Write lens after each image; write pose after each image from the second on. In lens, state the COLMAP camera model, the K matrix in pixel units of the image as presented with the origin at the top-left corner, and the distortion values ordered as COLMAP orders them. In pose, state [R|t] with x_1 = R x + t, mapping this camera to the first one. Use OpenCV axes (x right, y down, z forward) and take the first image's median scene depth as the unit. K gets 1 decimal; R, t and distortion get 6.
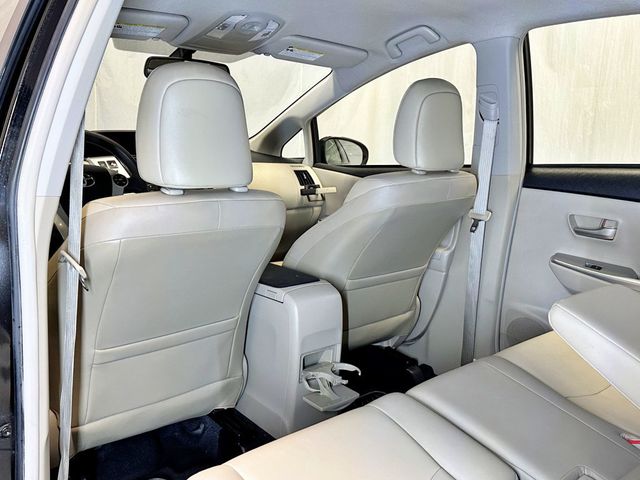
lens RADIAL K [[594.4, 0, 320.0], [0, 594.4, 240.0], [0, 0, 1]] dist [0.185577, -0.357814]
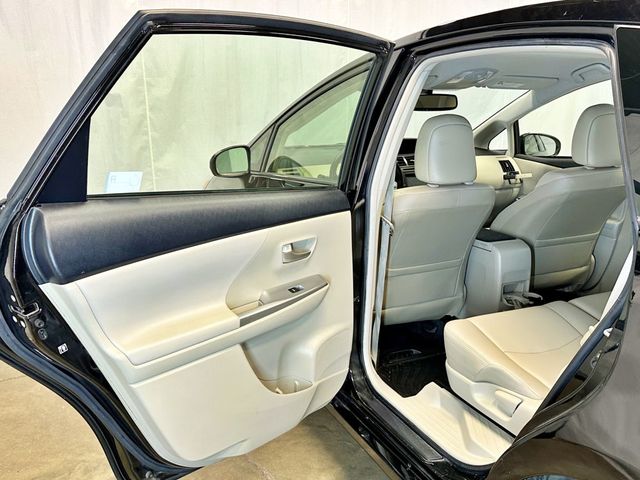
lens RADIAL K [[594.4, 0, 320.0], [0, 594.4, 240.0], [0, 0, 1]] dist [0.185577, -0.357814]
pose [[0.949433, 0.027340, -0.312777, 0.005084], [-0.013616, 0.998850, 0.045979, 0.004440], [0.313674, -0.039395, 0.948713, -0.505152]]
